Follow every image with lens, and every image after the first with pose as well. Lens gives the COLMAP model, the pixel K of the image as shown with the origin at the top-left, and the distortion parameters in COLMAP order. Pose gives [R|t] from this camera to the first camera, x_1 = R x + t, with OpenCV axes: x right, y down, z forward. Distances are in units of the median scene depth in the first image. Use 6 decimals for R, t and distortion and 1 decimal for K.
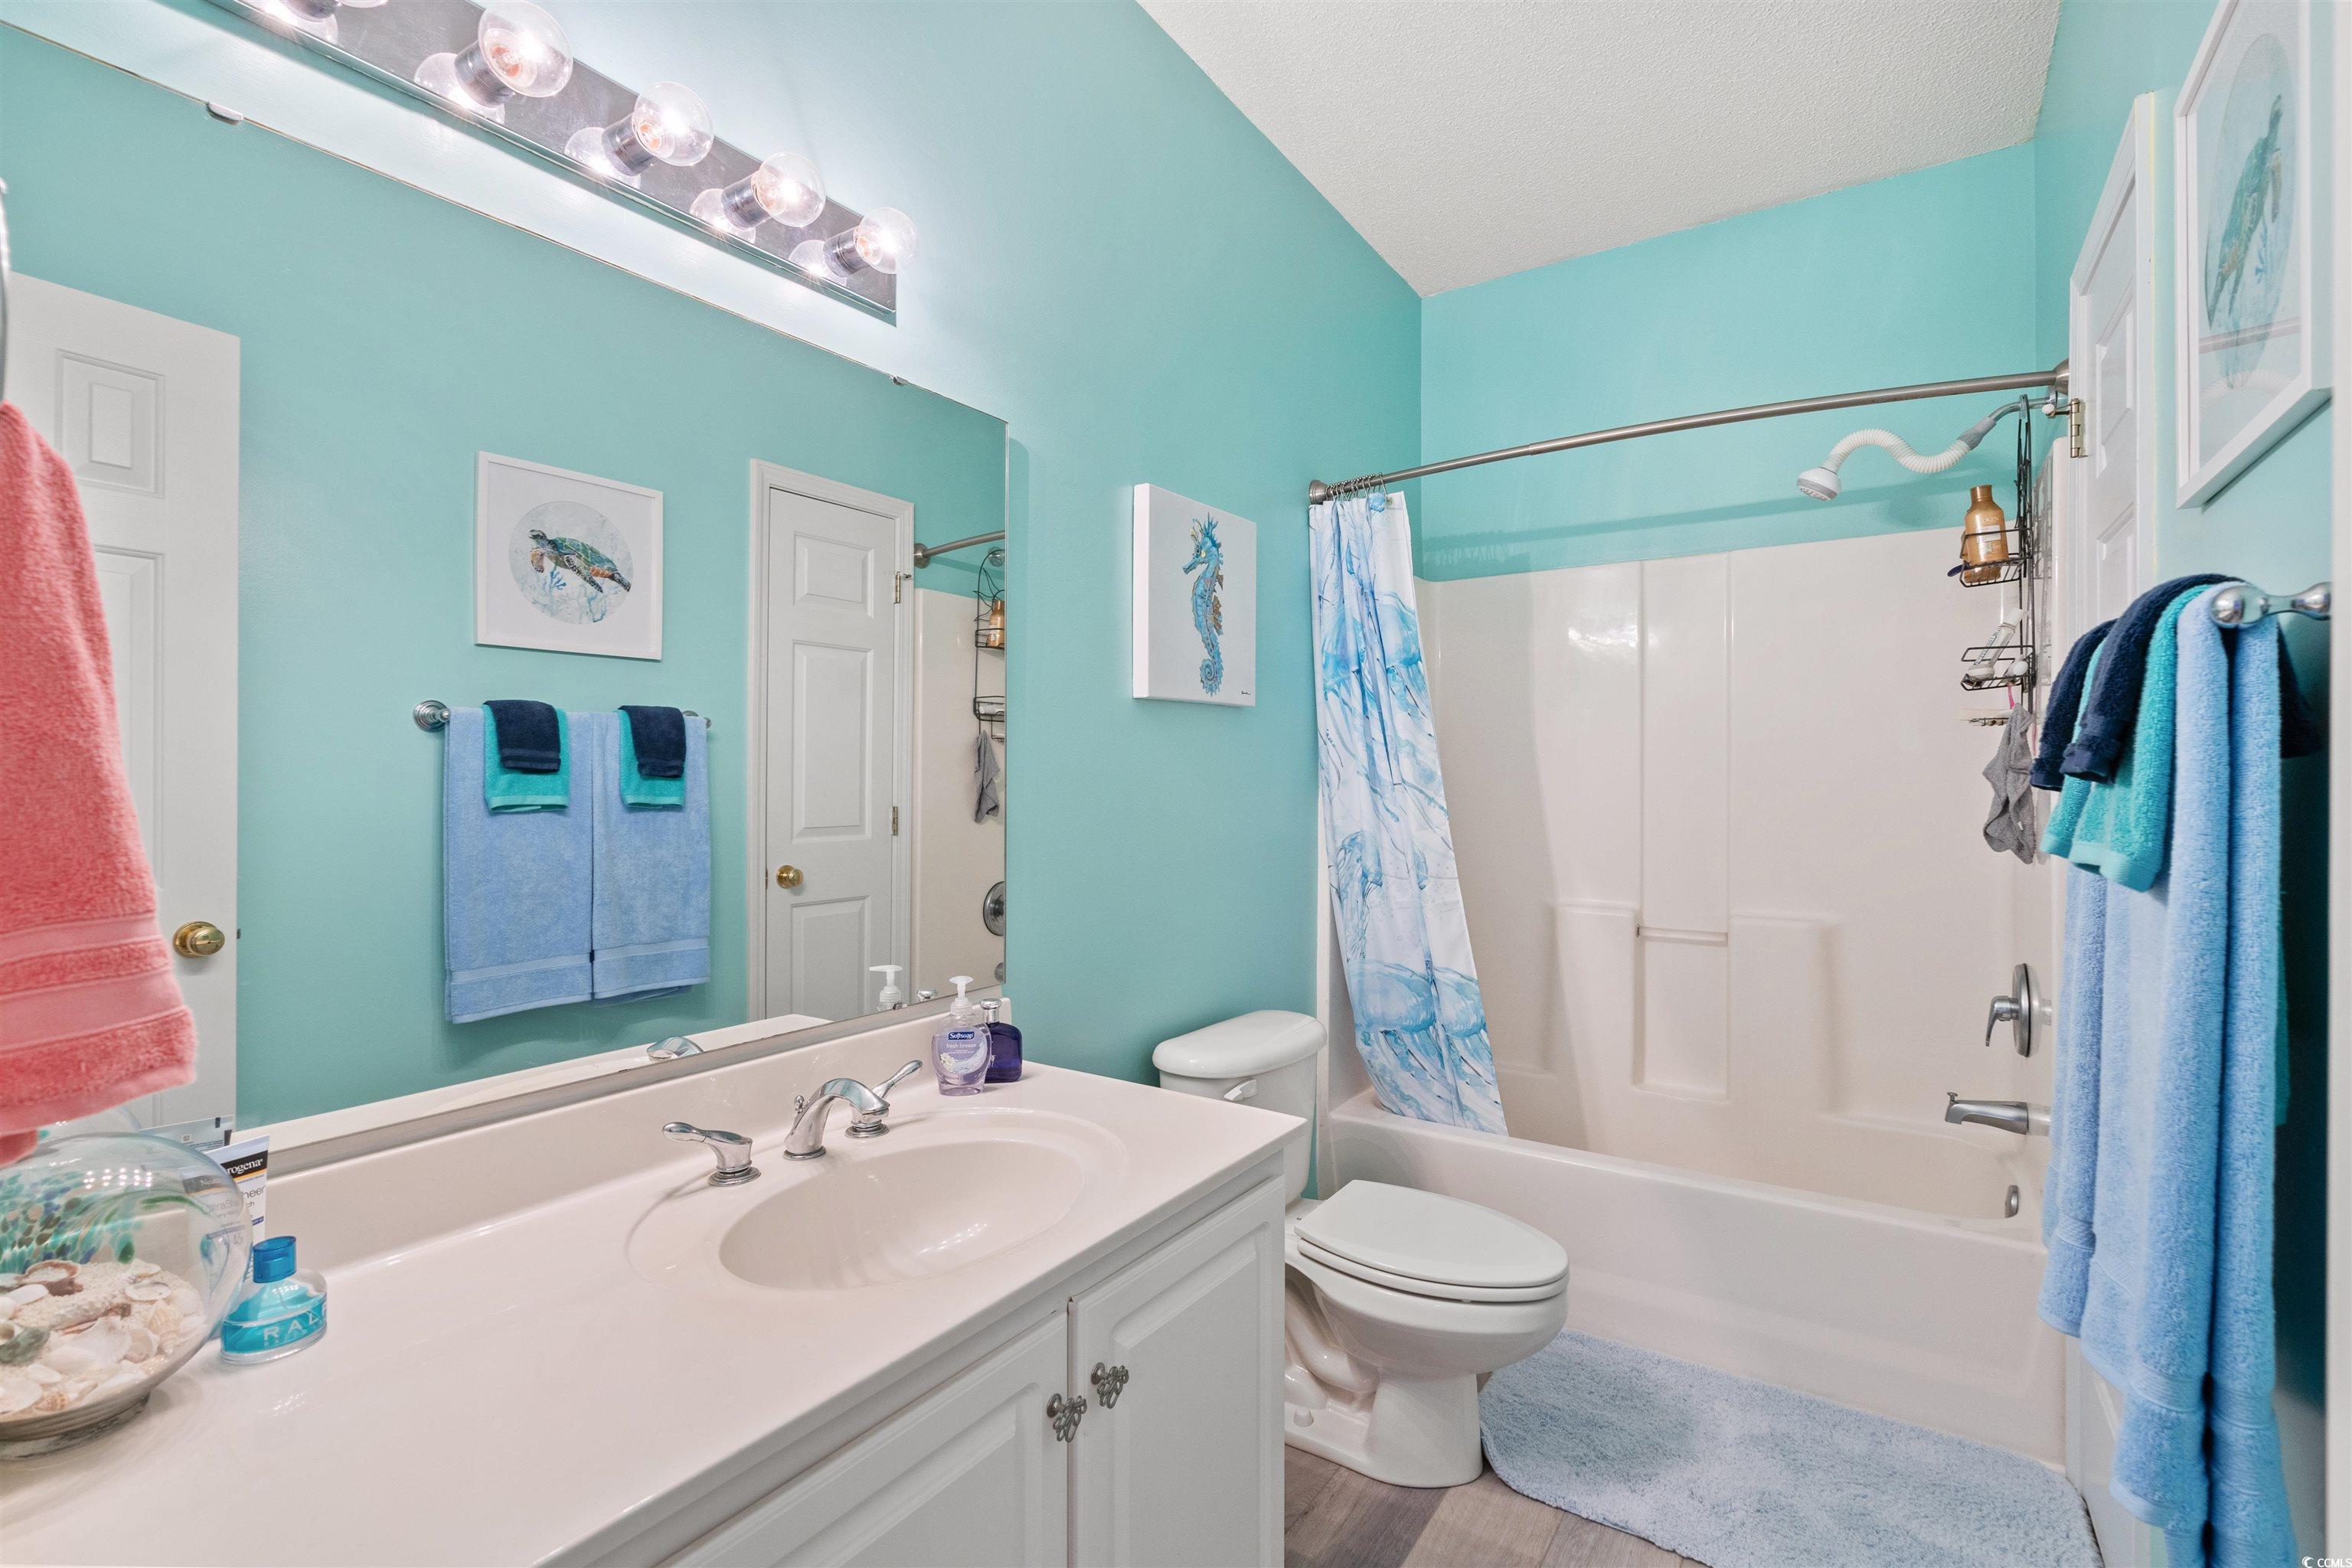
lens RADIAL K [[1057.1, 0, 1171.7], [0, 1057.1, 781.4], [0, 0, 1]] dist [-0.005531, 0.000649]
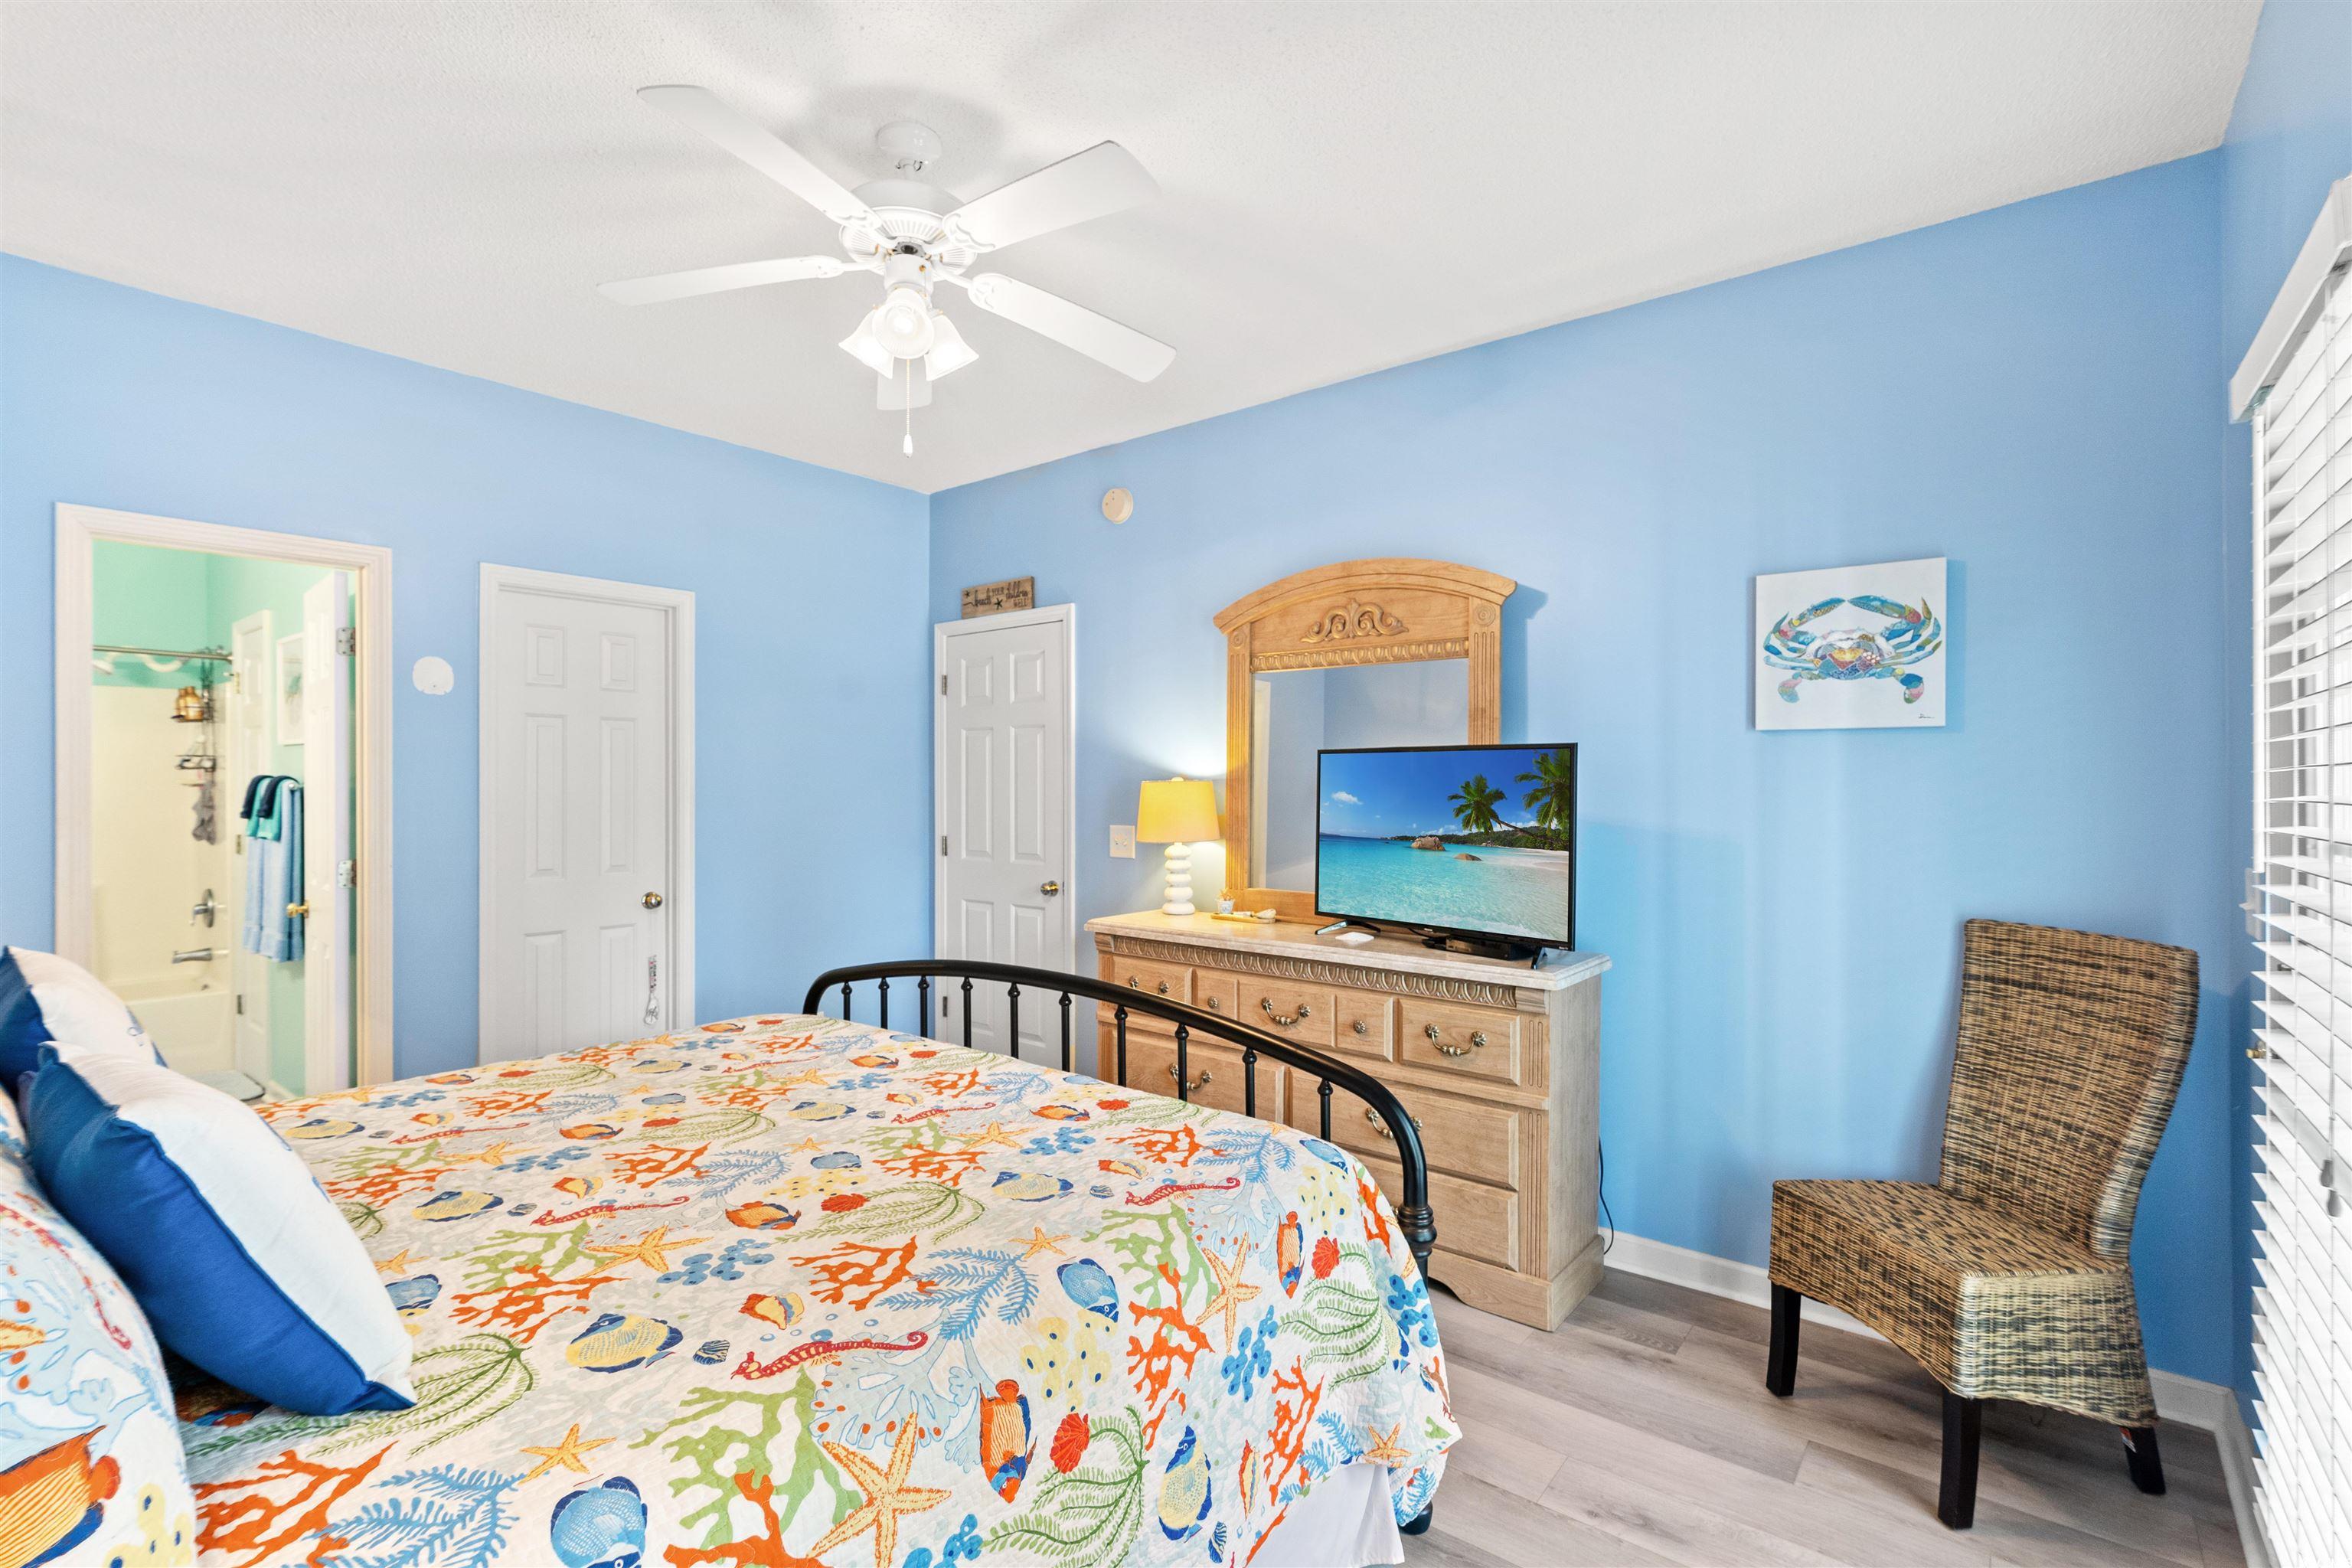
lens RADIAL K [[1057.1, 0, 1171.7], [0, 1057.1, 781.4], [0, 0, 1]] dist [-0.005531, 0.000649]
pose [[0.076740, -0.002636, 0.997048, -1.431762], [0.003546, 0.999991, 0.002371, -0.066819], [-0.997045, 0.003354, 0.076749, -1.386923]]
